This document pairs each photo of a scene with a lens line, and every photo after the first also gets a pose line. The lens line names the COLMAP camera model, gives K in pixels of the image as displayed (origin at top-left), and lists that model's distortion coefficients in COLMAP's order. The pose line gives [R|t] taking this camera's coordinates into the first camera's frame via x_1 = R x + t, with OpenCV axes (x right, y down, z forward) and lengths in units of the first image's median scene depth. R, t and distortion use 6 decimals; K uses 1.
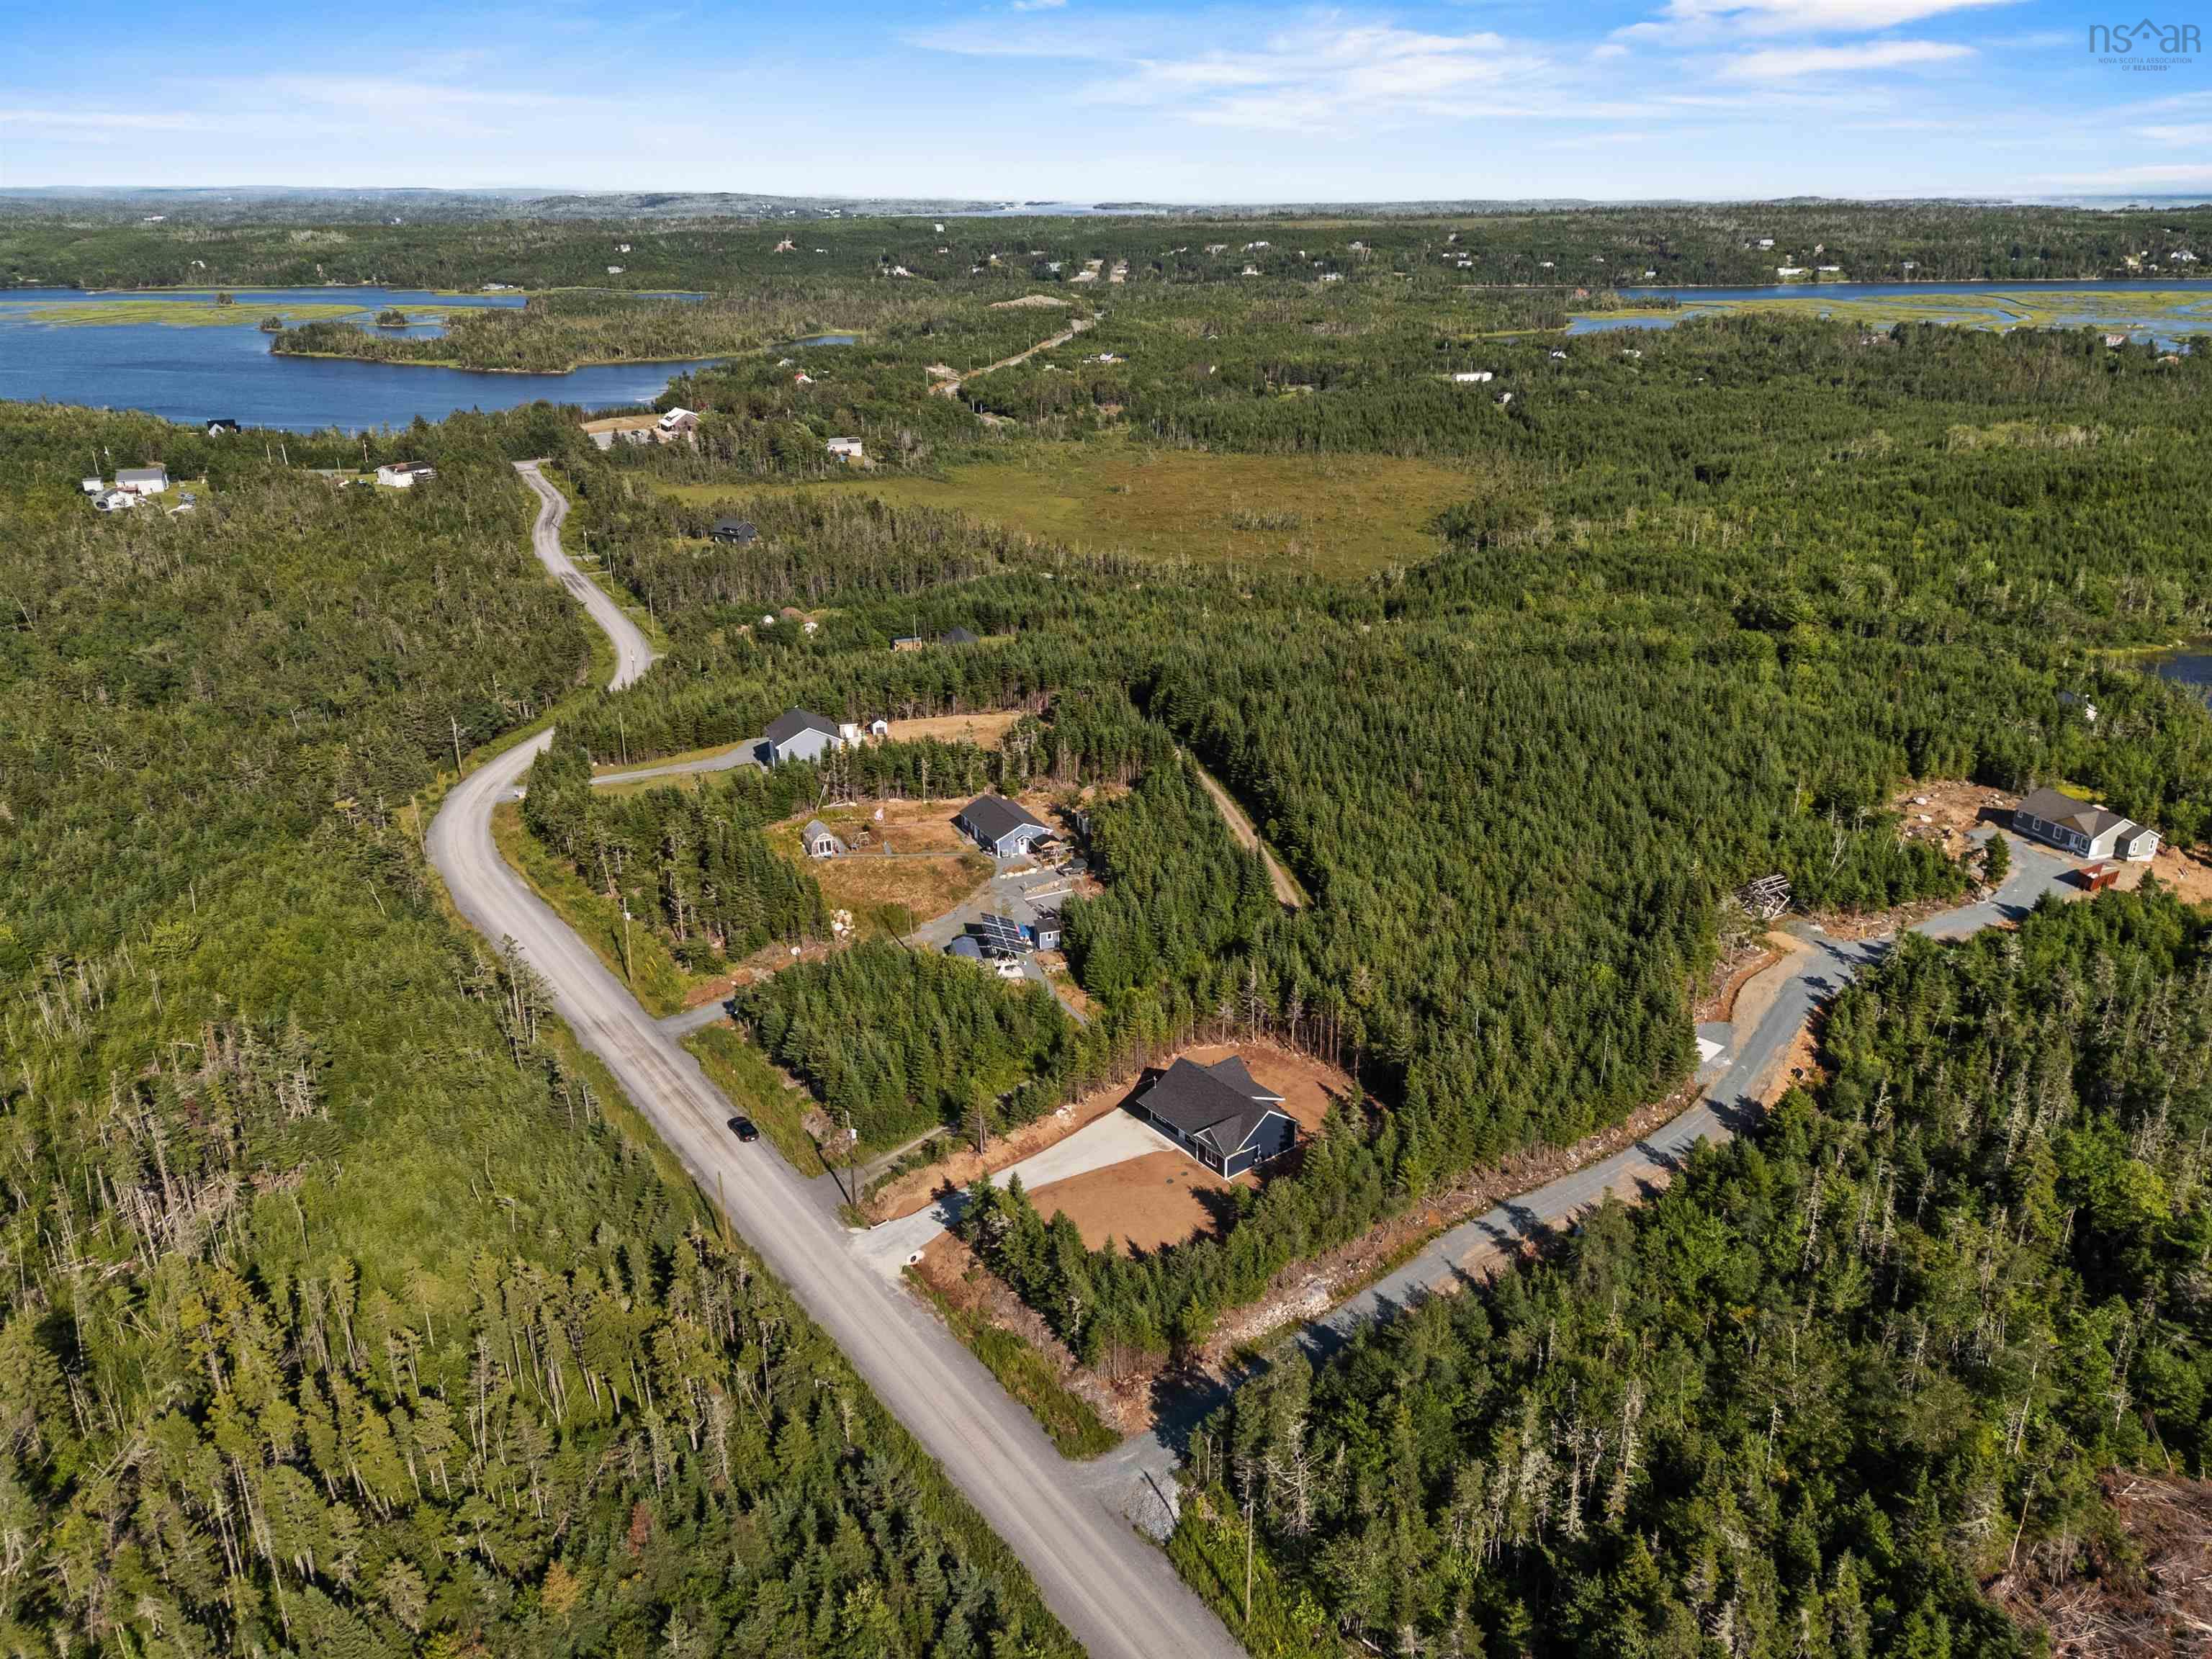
lens RADIAL K [[1690.5, 0, 1122.9], [0, 1690.5, 833.2], [0, 0, 1]] dist [0.071487, -0.062711]
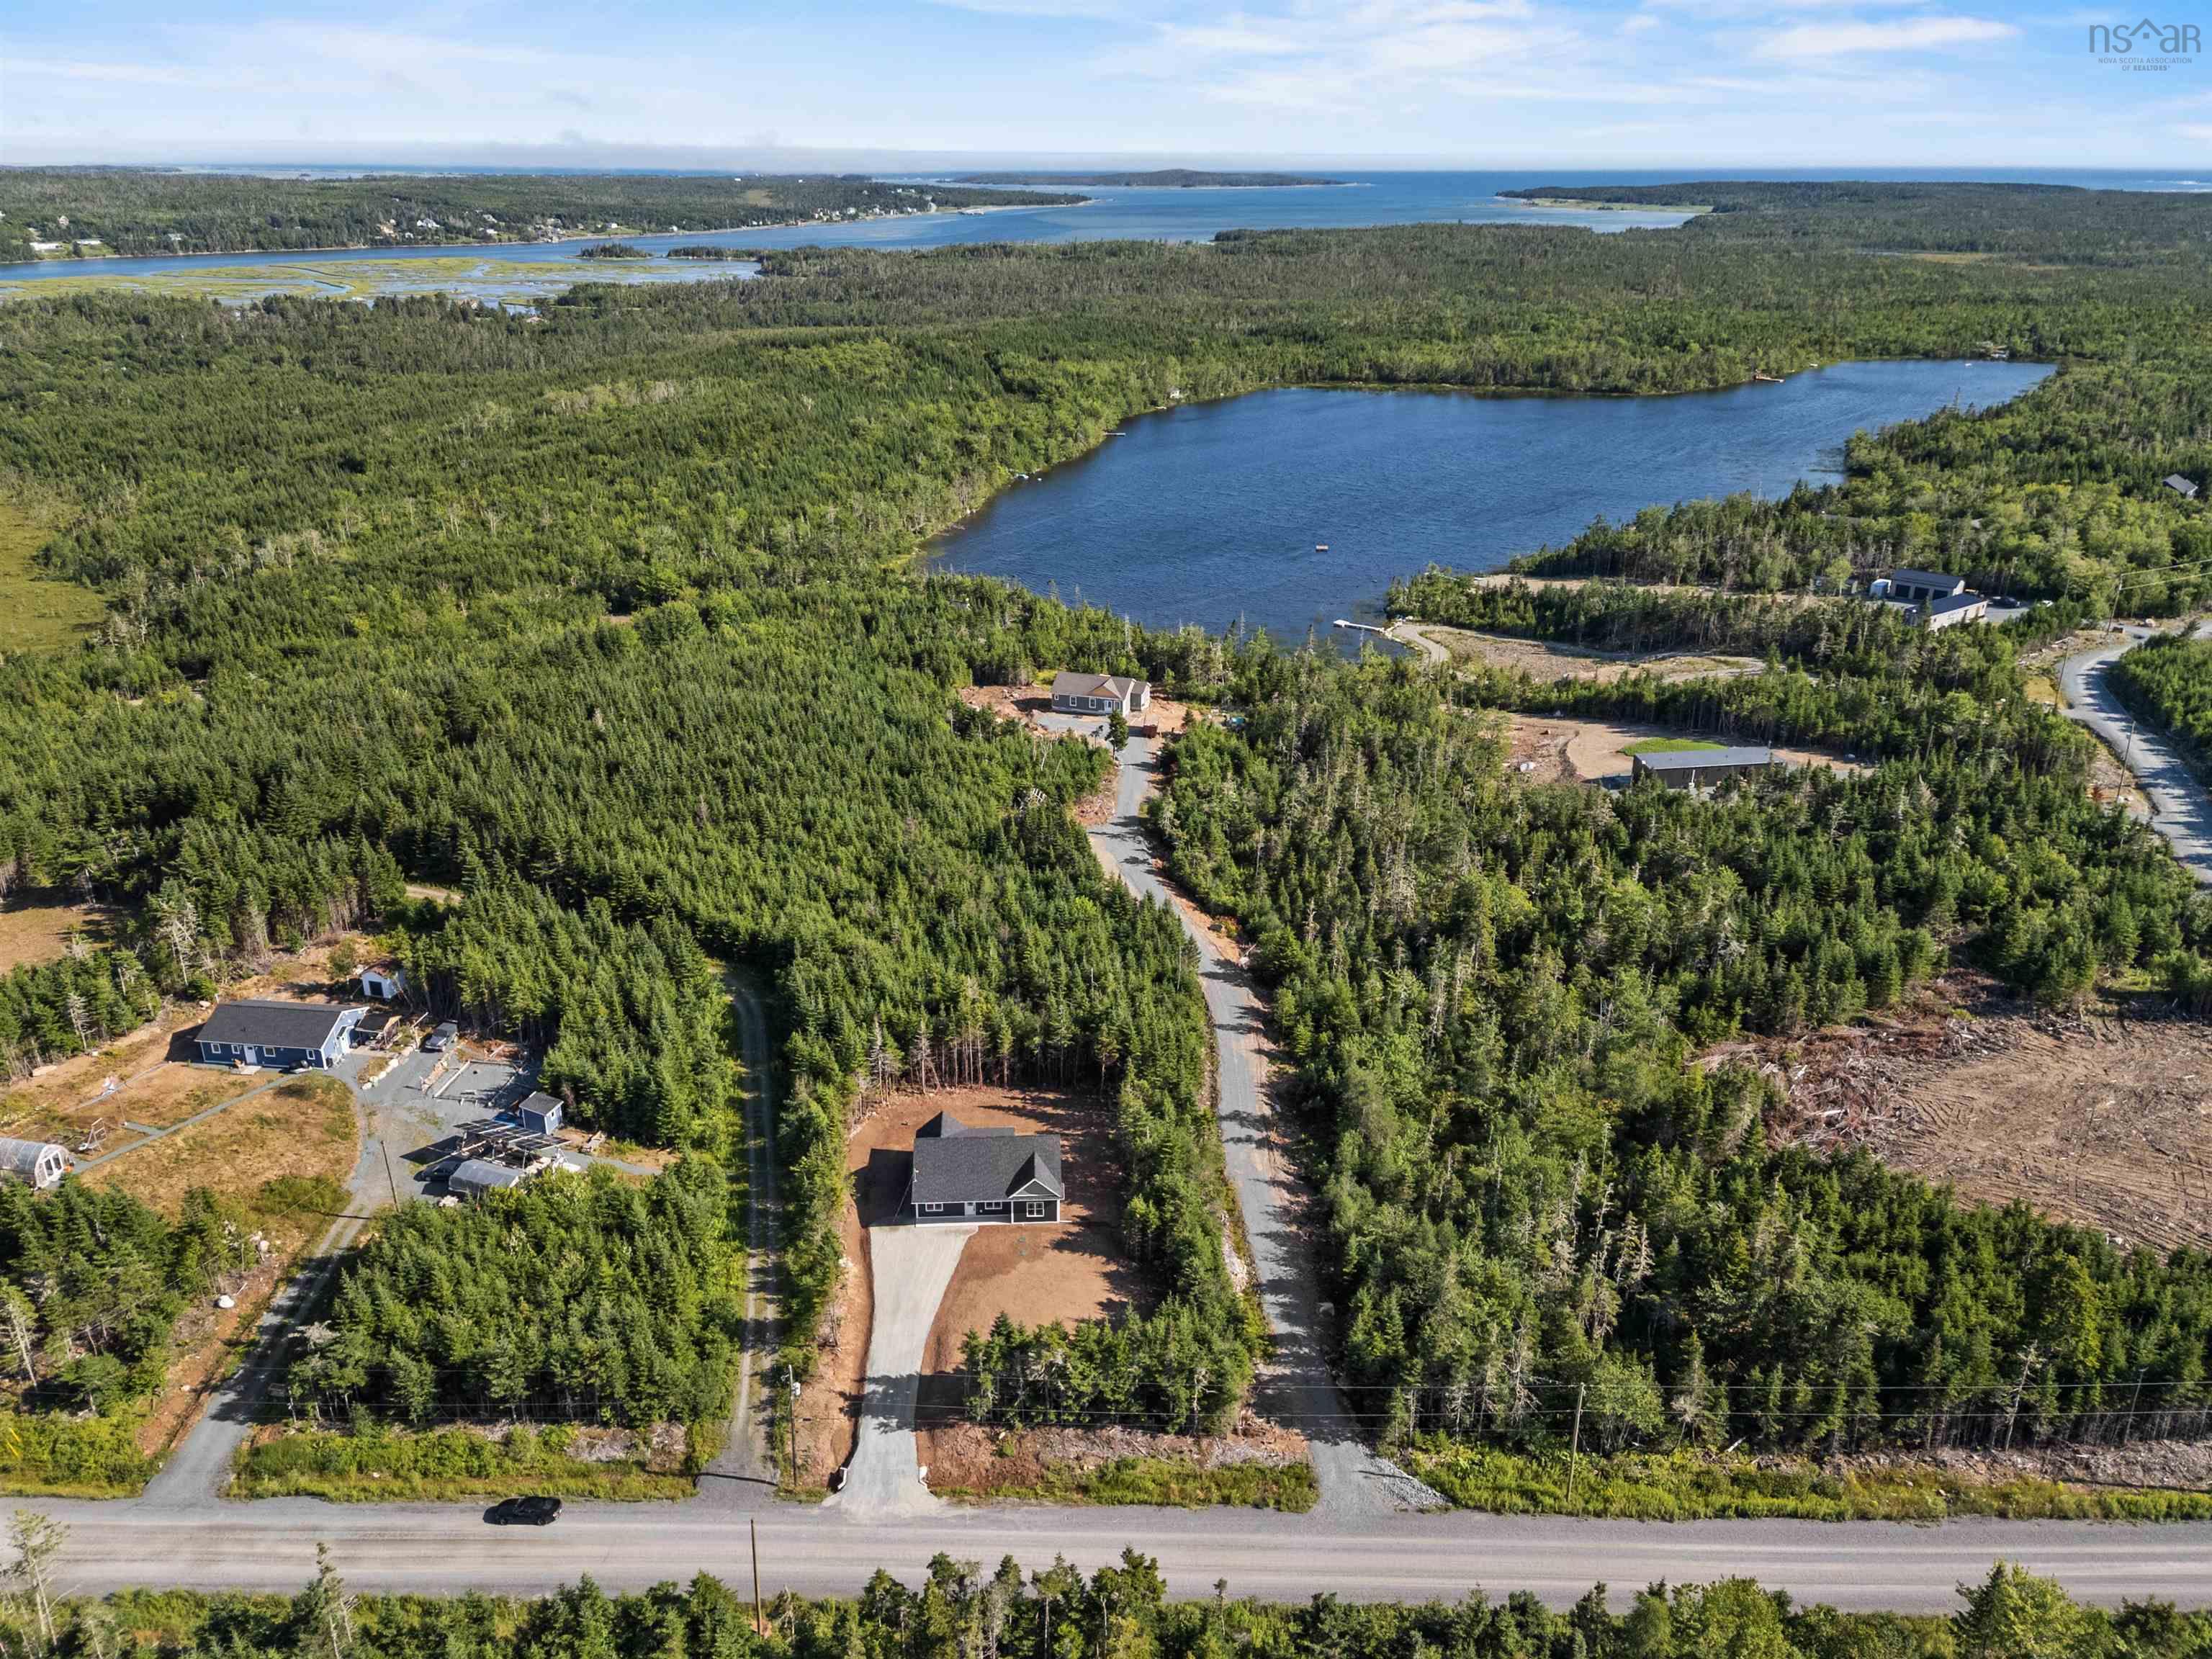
lens RADIAL K [[1690.5, 0, 1122.9], [0, 1690.5, 833.2], [0, 0, 1]] dist [0.071487, -0.062711]
pose [[0.562704, -0.299451, 0.770515, -0.550430], [0.287237, 0.944834, 0.157429, -0.129976], [-0.775151, 0.132734, 0.617675, 0.345615]]
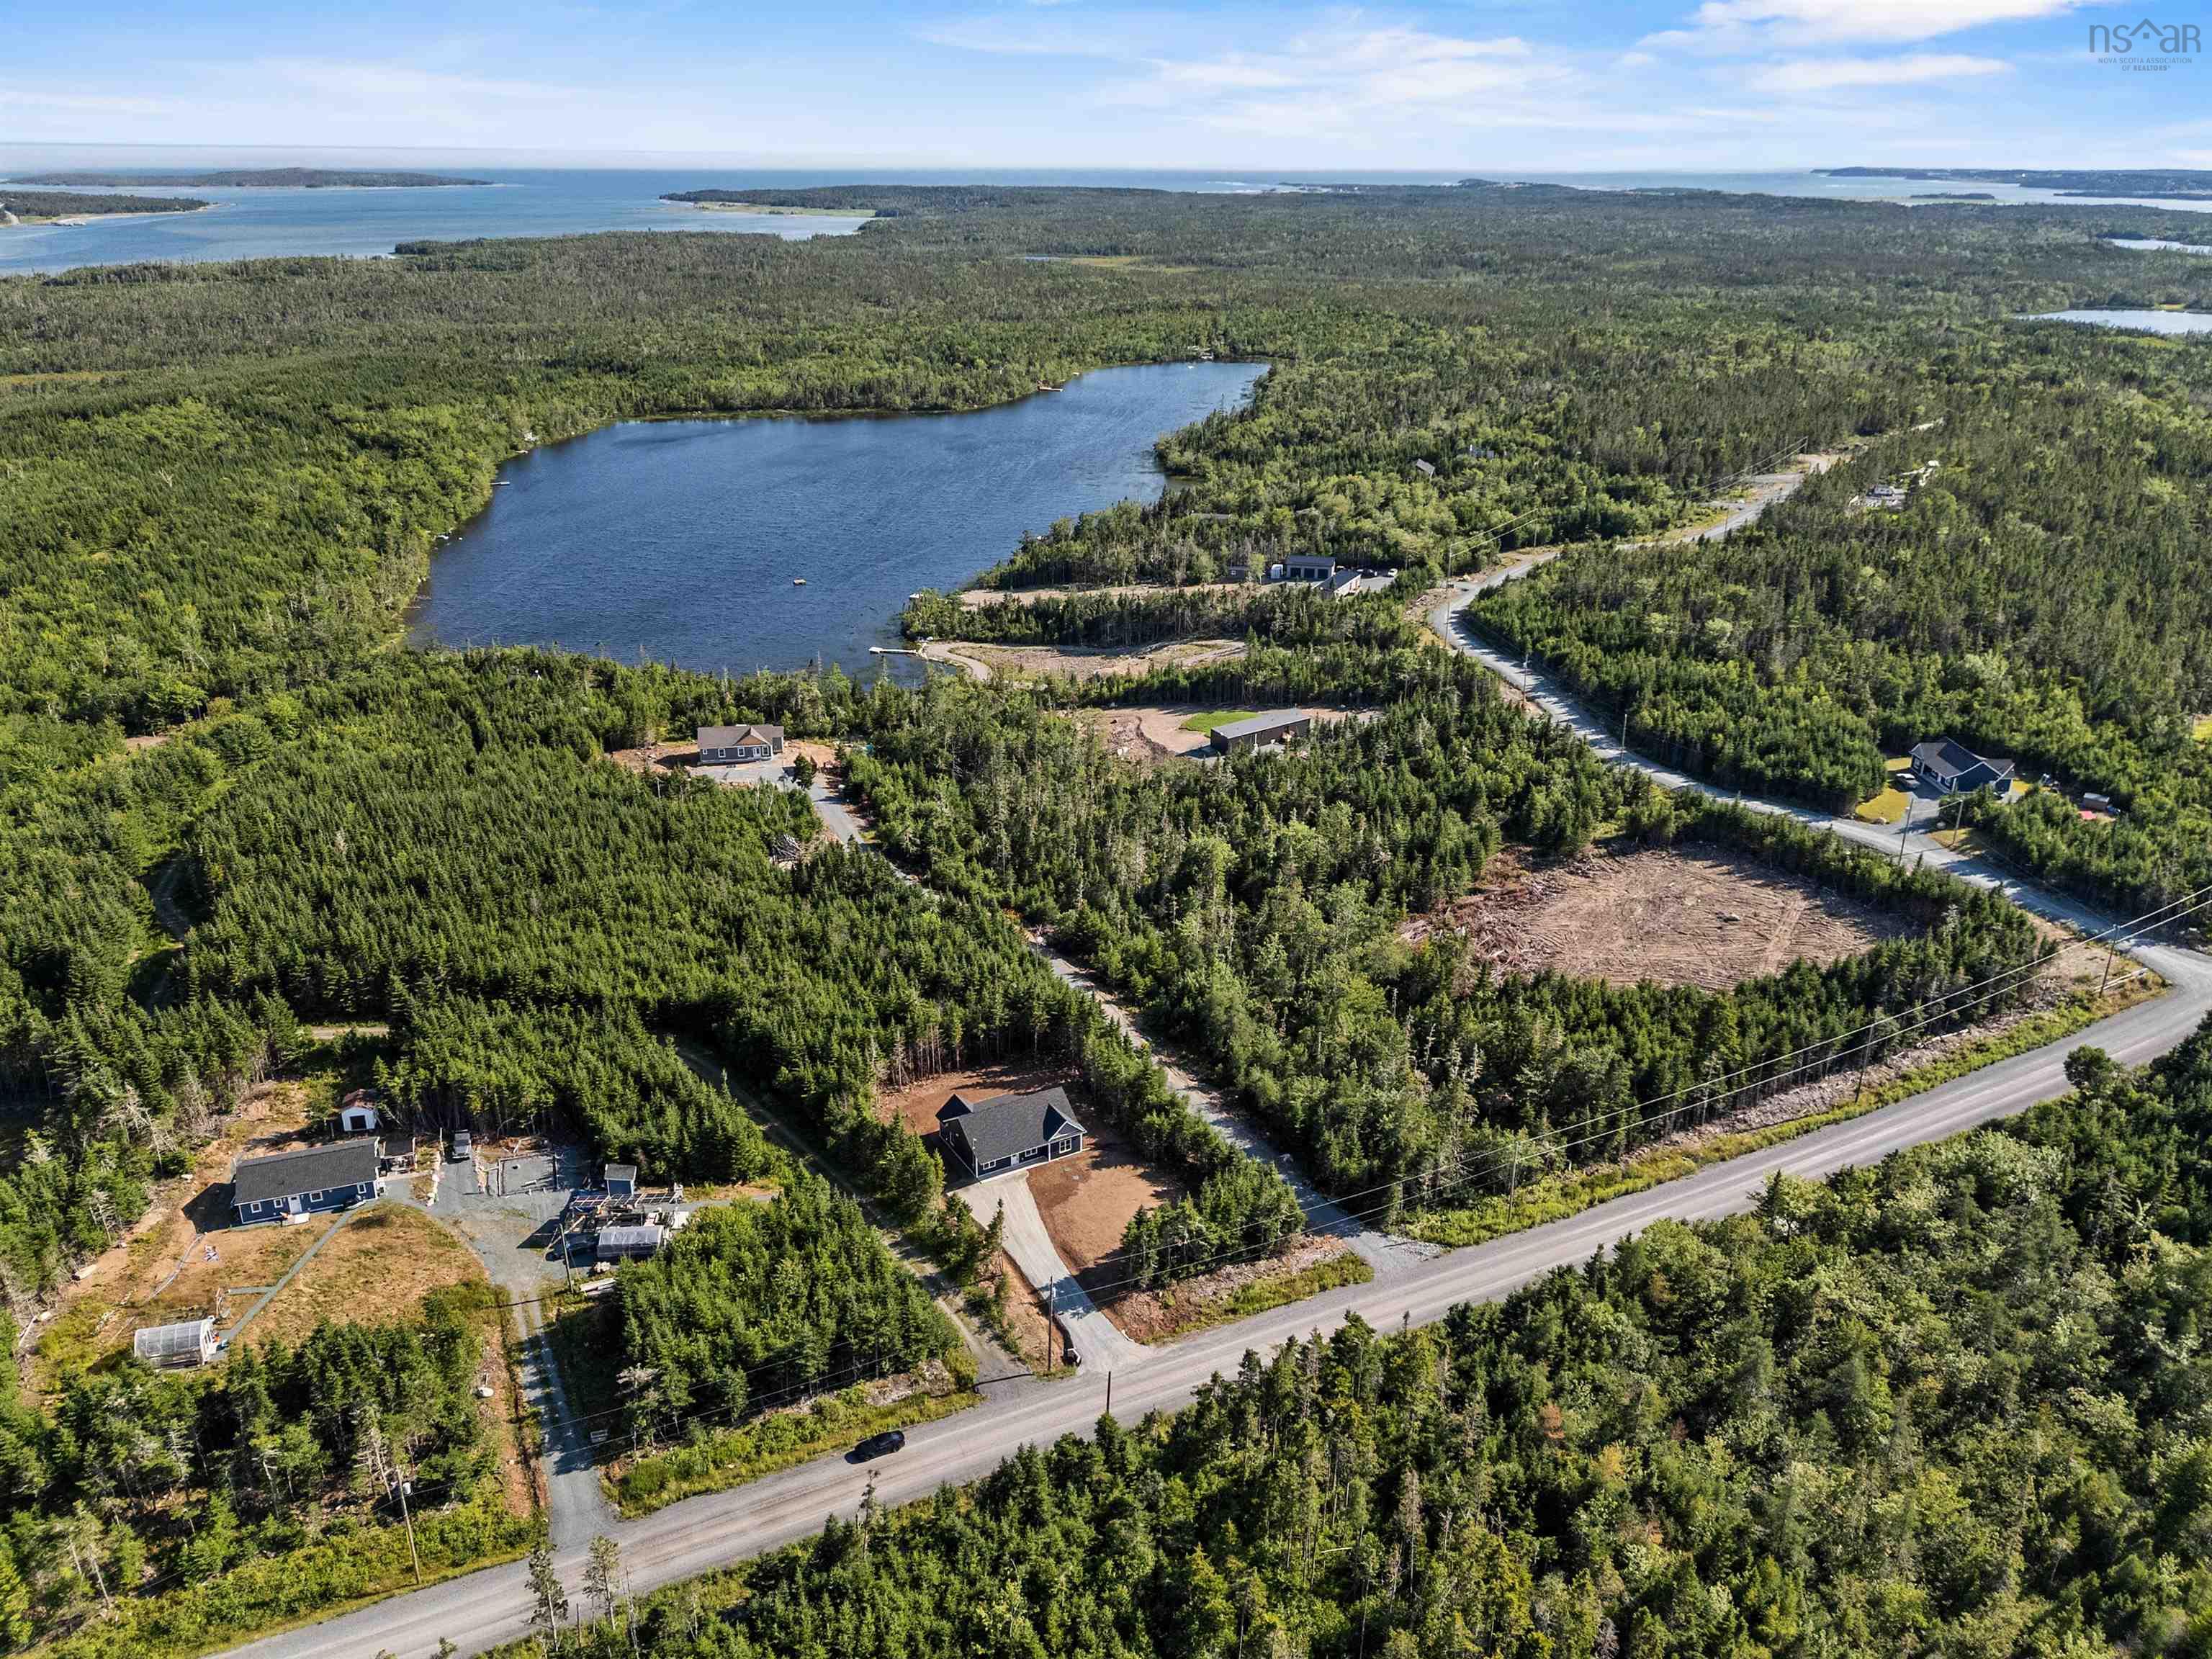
lens RADIAL K [[1690.5, 0, 1122.9], [0, 1690.5, 833.2], [0, 0, 1]] dist [0.071487, -0.062711]
pose [[0.121790, -0.365229, 0.922917, -0.918406], [0.348518, 0.886368, 0.304774, -0.336244], [-0.929356, 0.284534, 0.235240, 0.593751]]
